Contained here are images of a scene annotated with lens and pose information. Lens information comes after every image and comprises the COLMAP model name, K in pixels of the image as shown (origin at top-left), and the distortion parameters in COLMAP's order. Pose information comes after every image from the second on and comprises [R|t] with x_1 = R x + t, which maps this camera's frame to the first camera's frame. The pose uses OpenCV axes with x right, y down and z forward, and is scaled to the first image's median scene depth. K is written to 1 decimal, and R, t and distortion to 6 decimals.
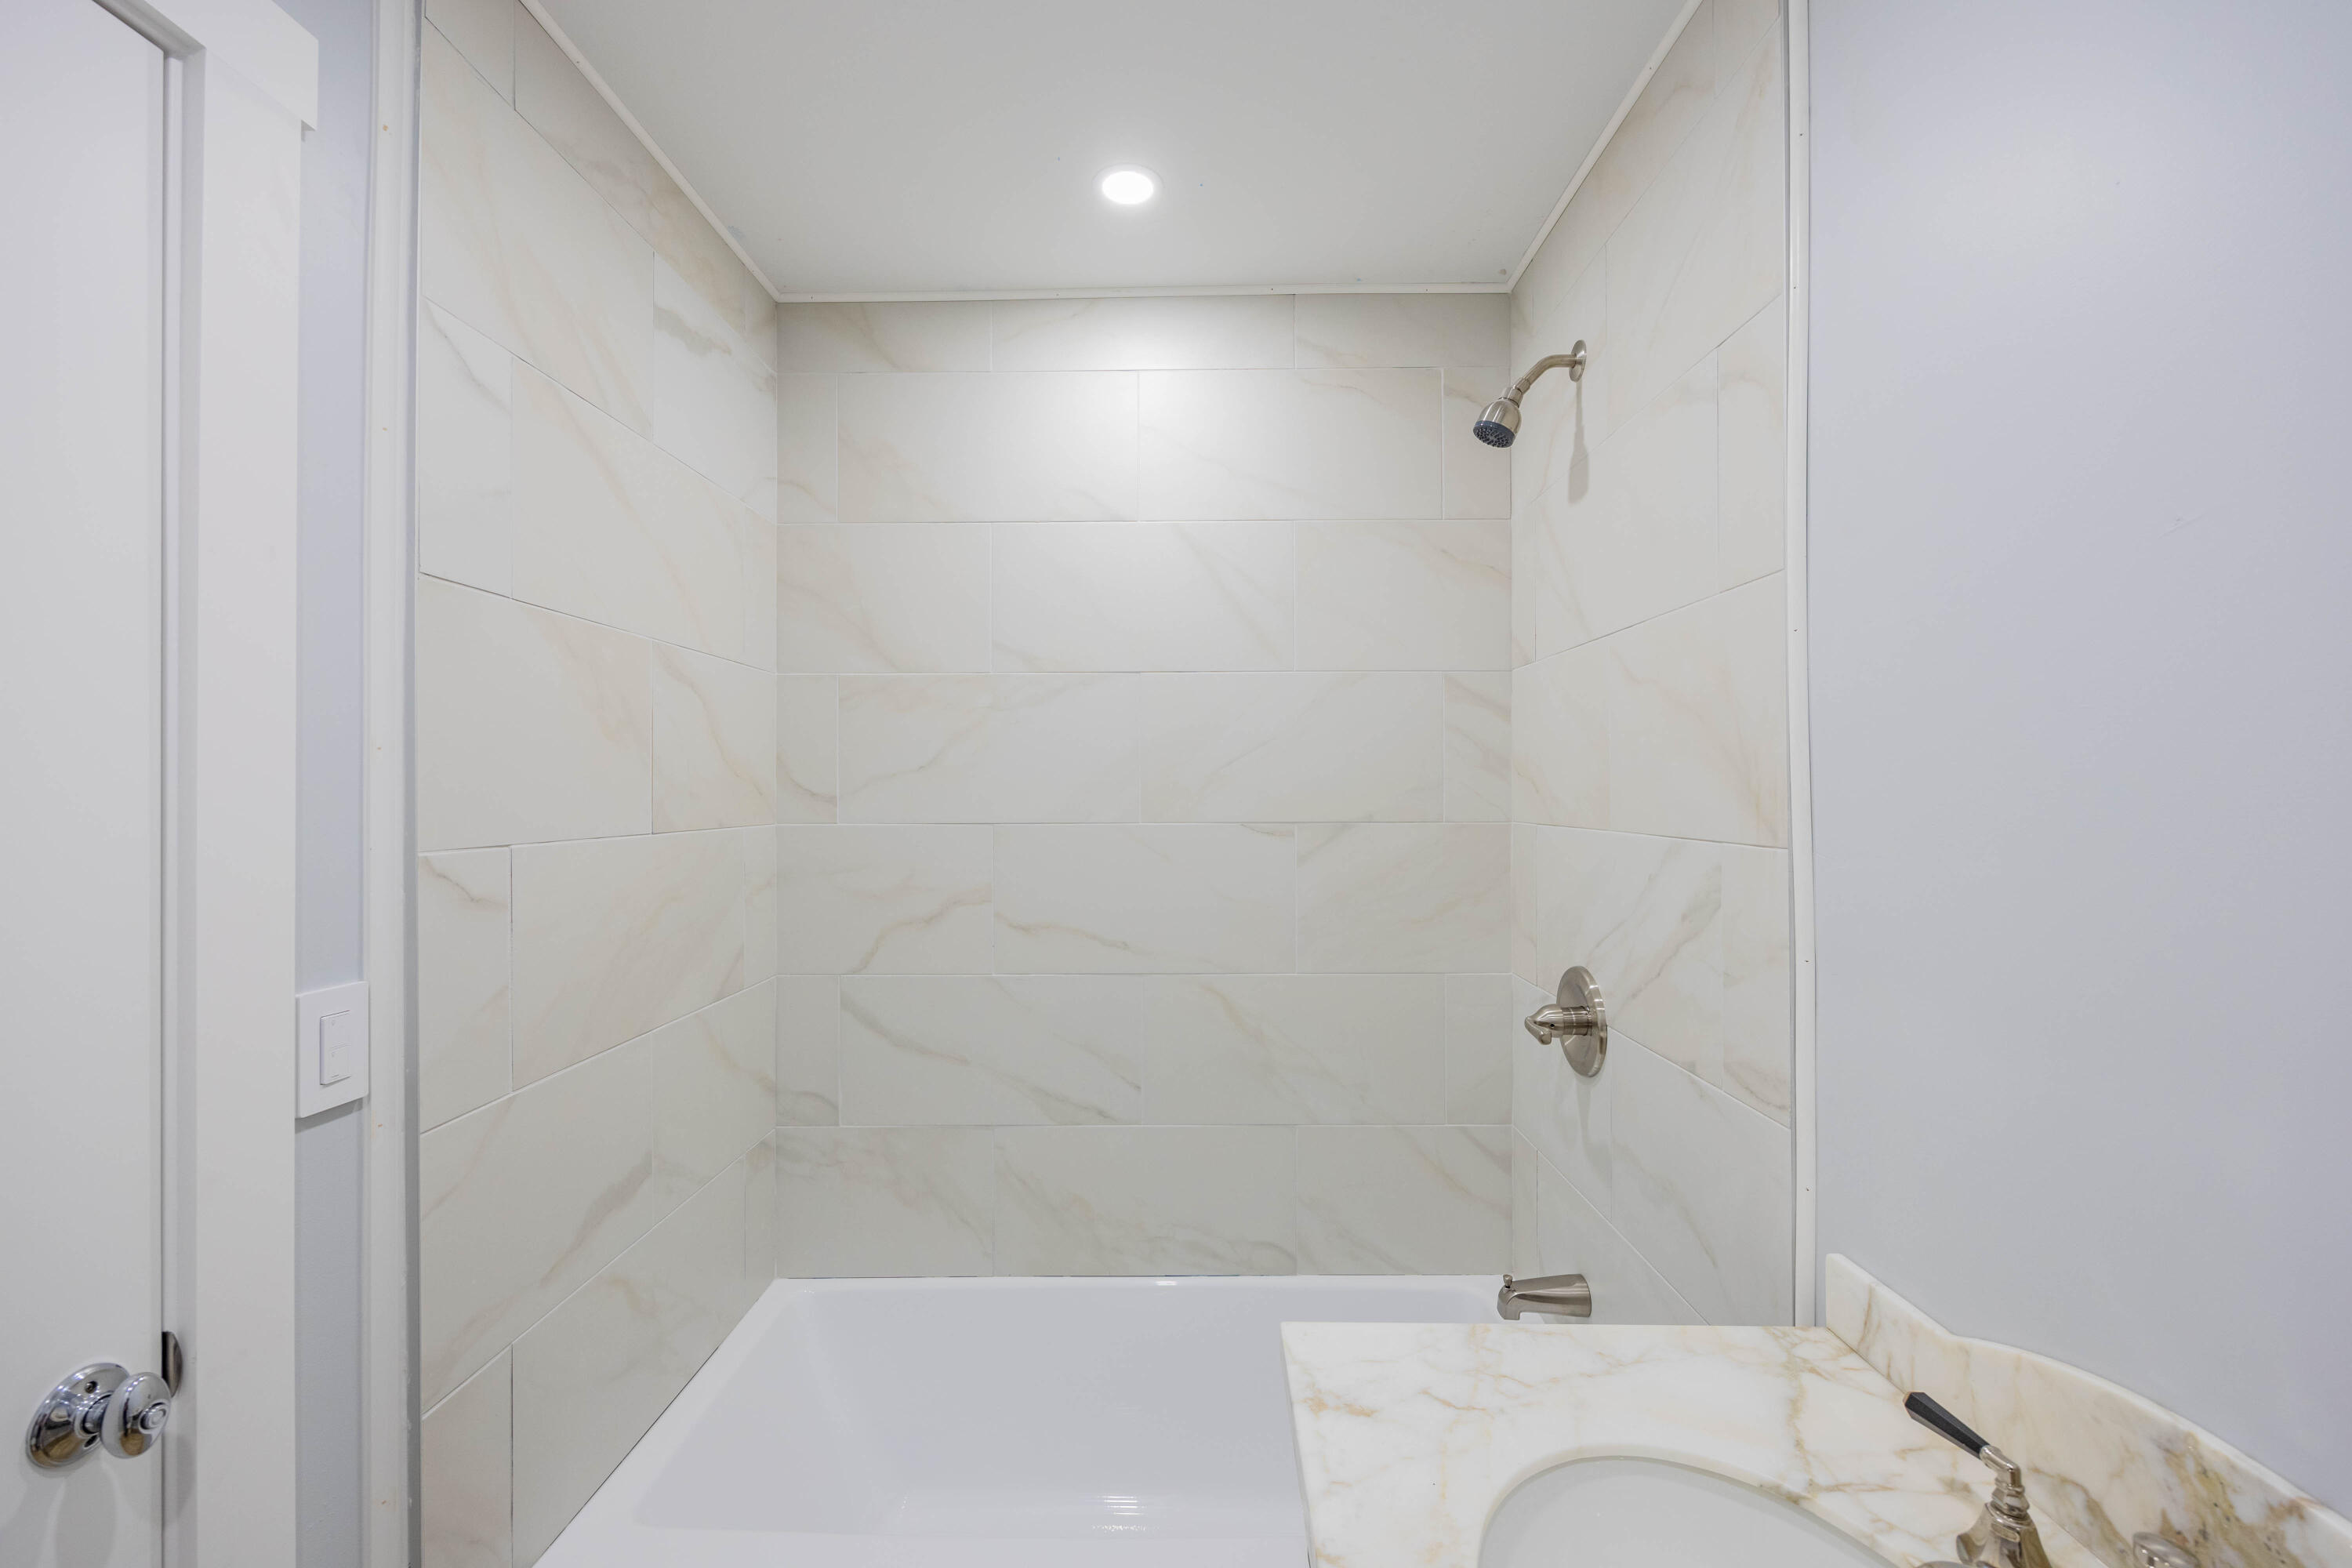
lens RADIAL K [[947.7, 0, 1182.9], [0, 947.7, 782.6], [0, 0, 1]] dist [0.000371, 0.000062]
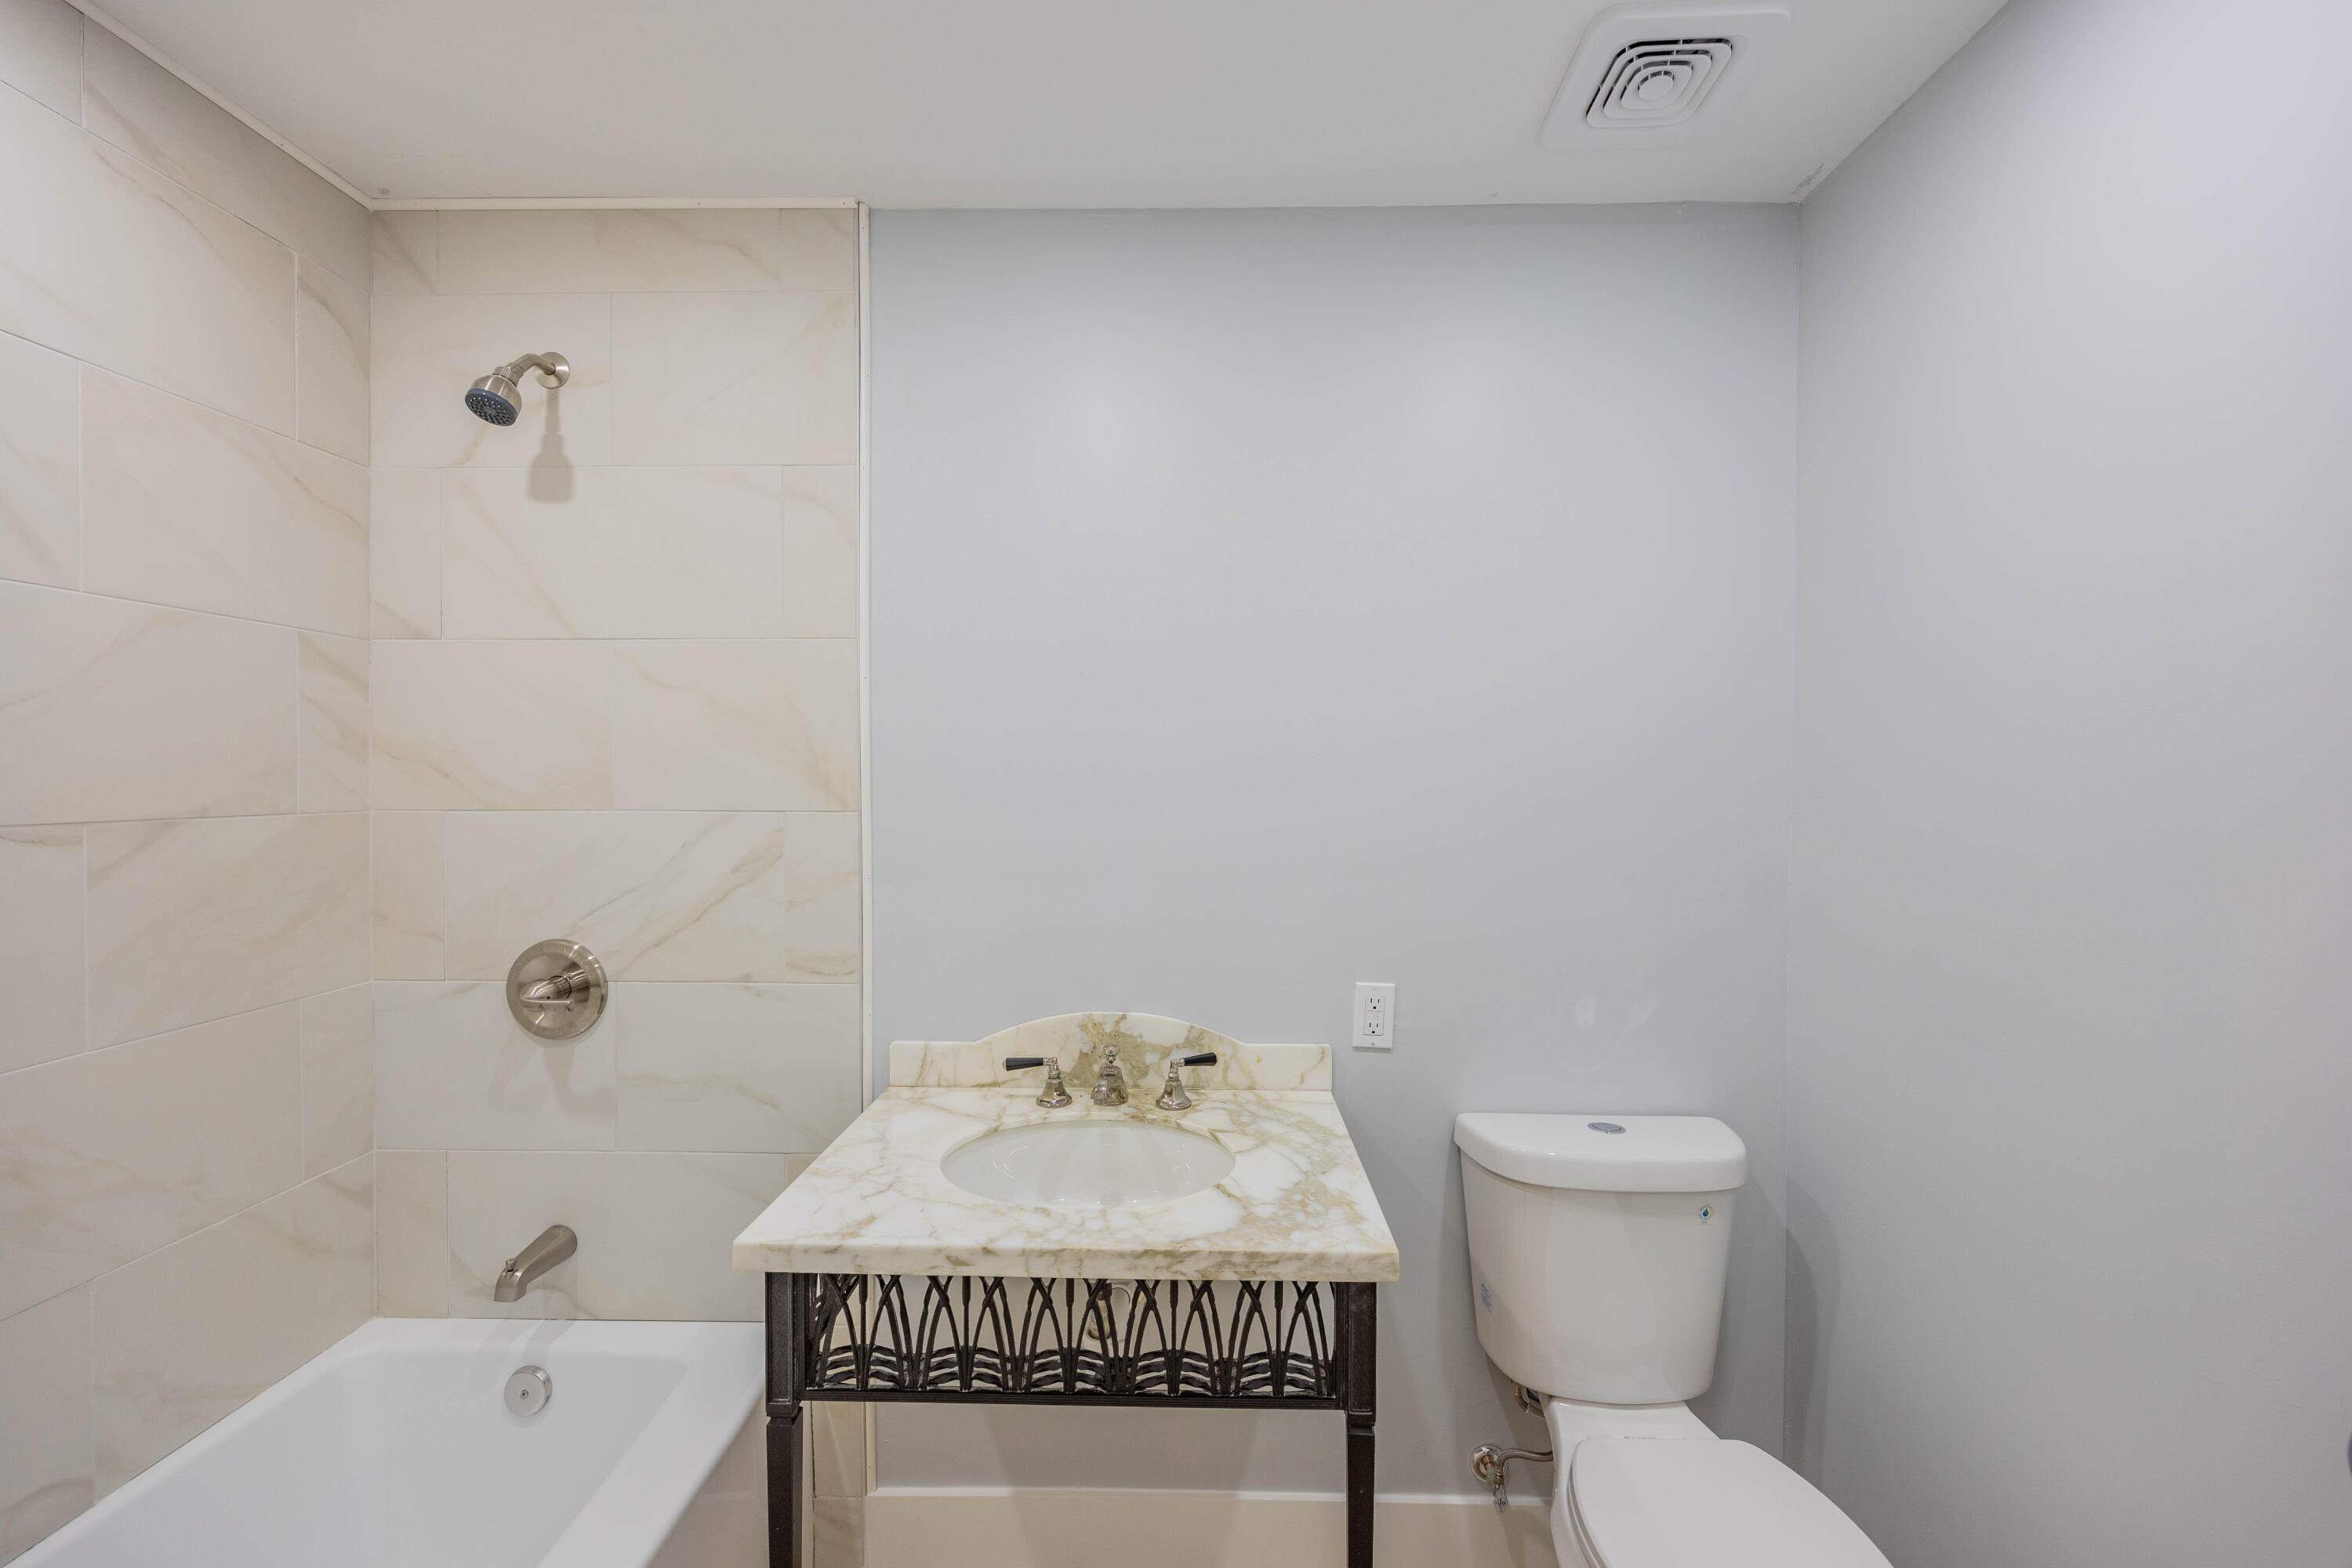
lens RADIAL K [[937.7, 0, 1179.0], [0, 937.7, 780.4], [0, 0, 1]] dist [-0.000041, 0.000461]
pose [[0.012003, -0.004320, 0.999919, -0.574799], [-0.009432, 0.999946, 0.004434, 0.002623], [-0.999883, -0.009484, 0.011962, 0.258689]]
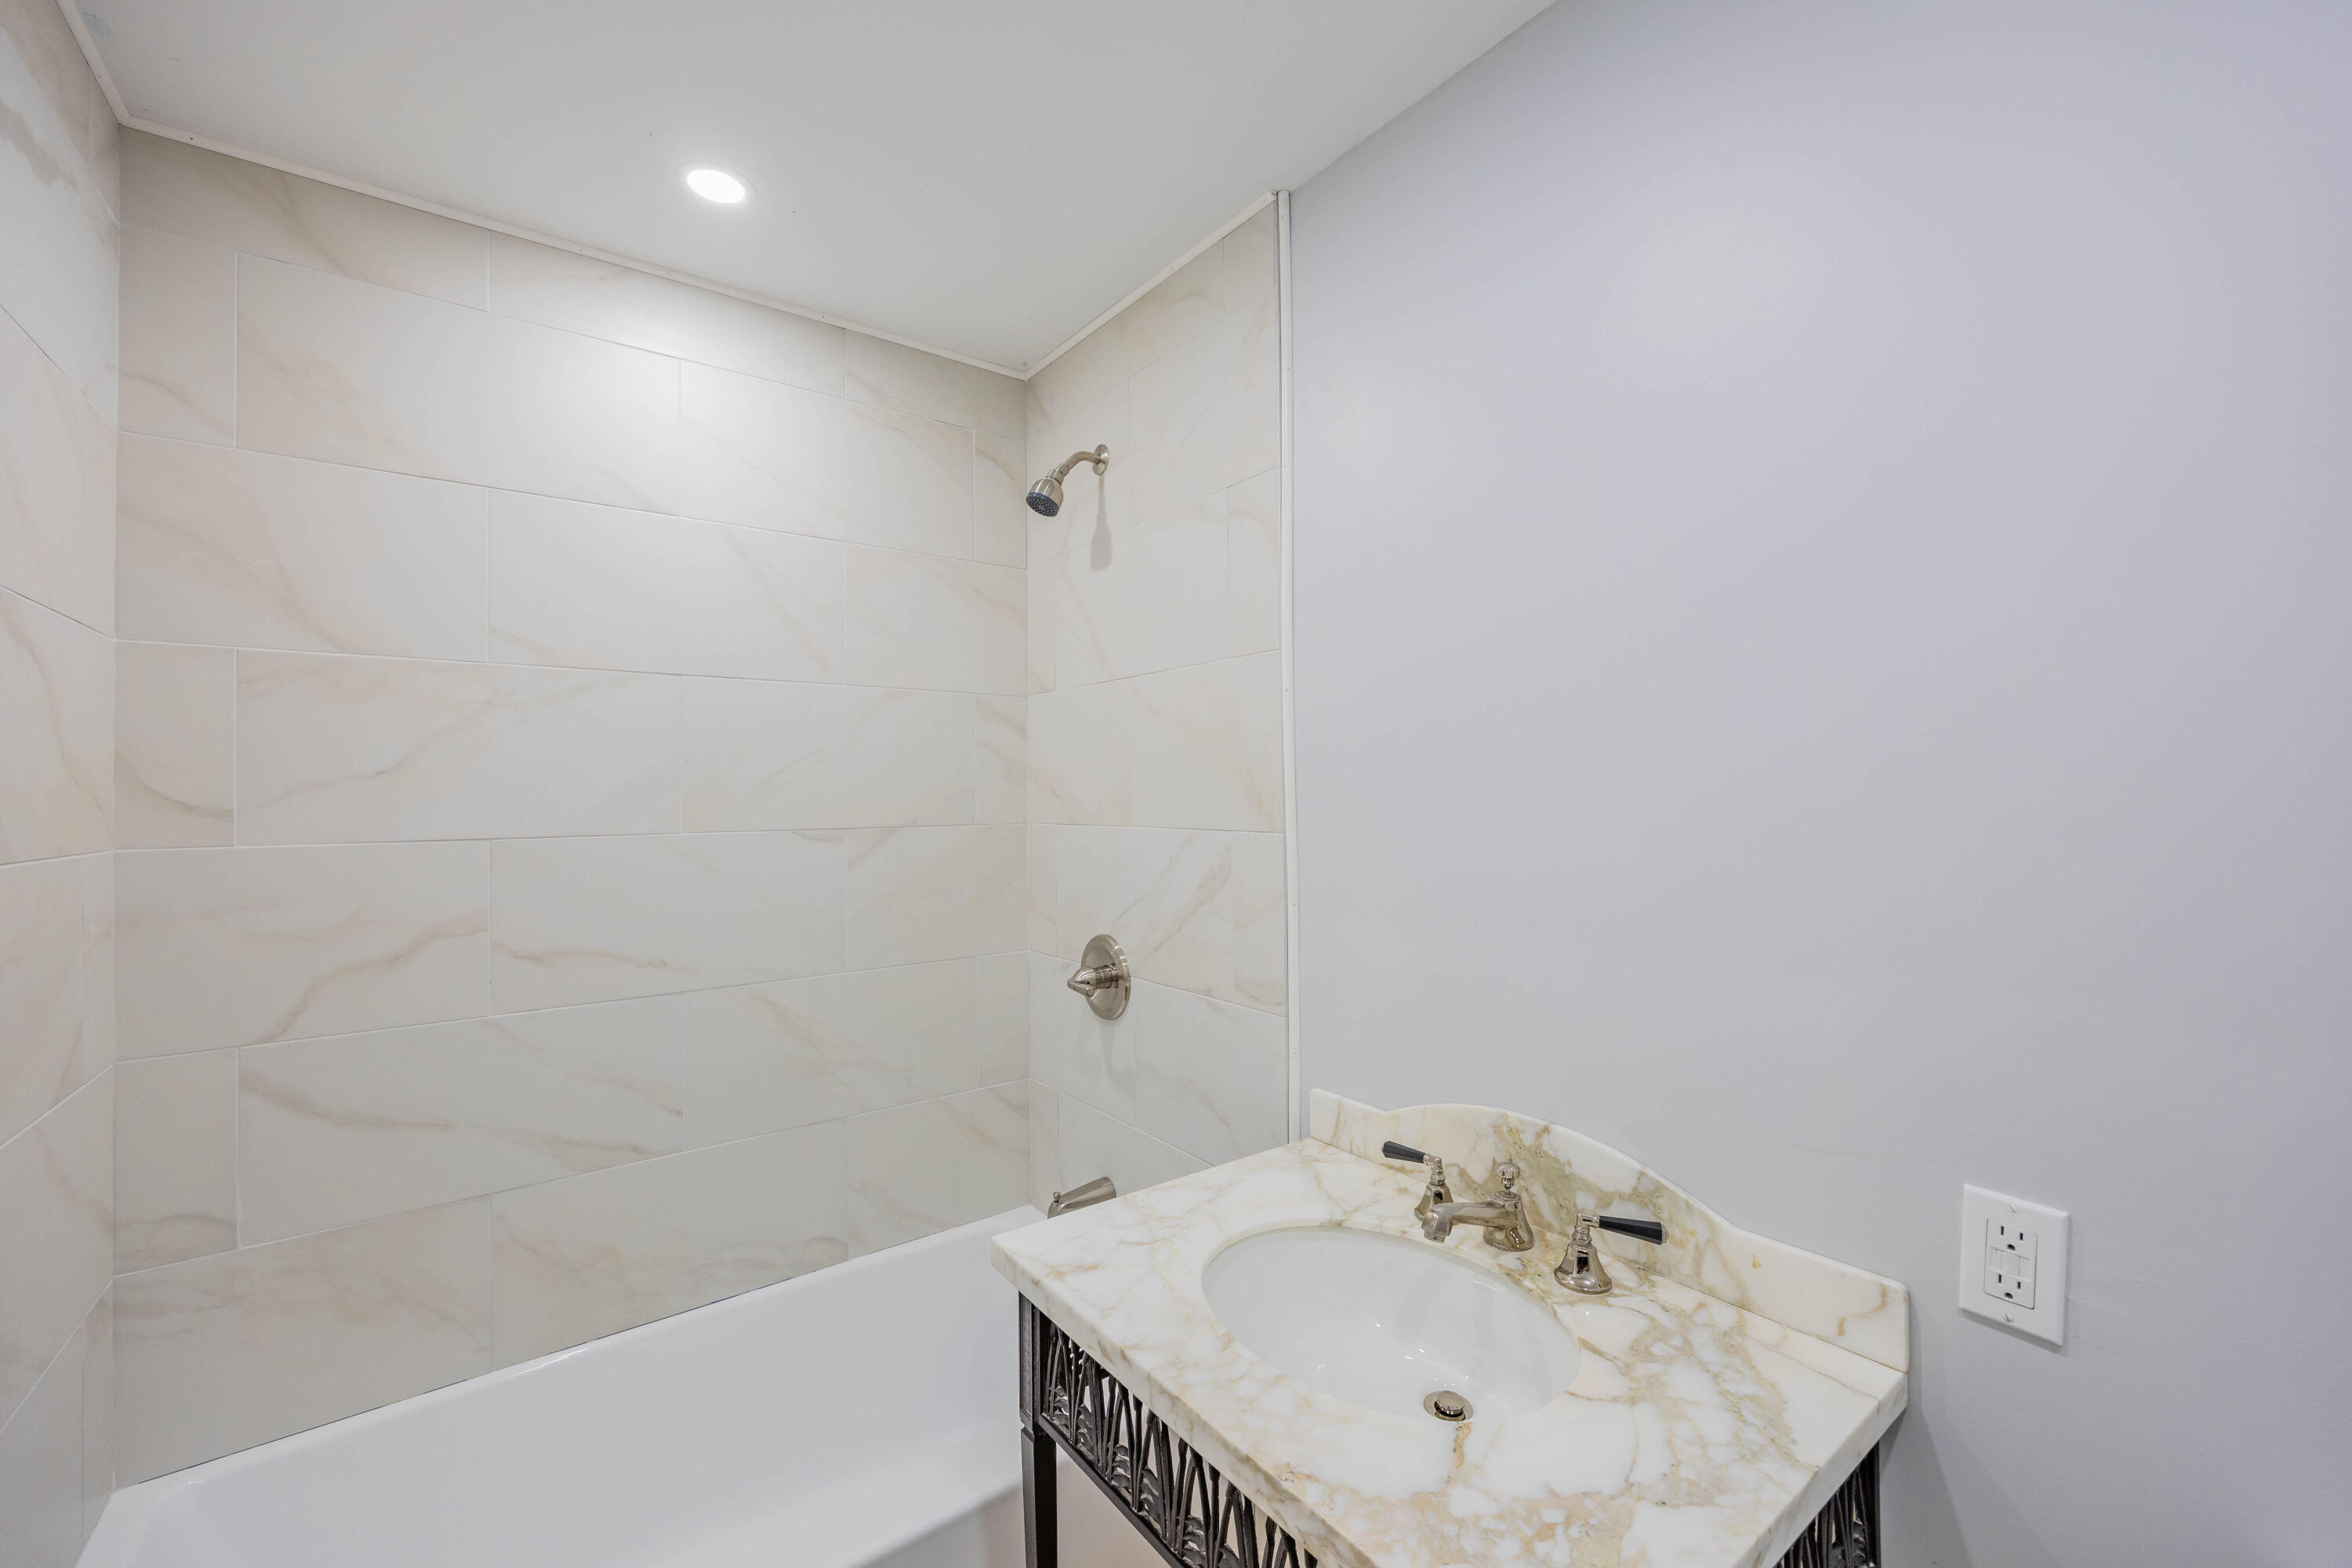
lens RADIAL K [[937.7, 0, 1179.0], [0, 937.7, 780.4], [0, 0, 1]] dist [-0.000041, 0.000461]
pose [[0.789934, 0.004592, 0.613175, -0.250203], [0.002762, 0.999935, -0.011047, 0.001319], [-0.613186, 0.010420, 0.789870, -0.053499]]
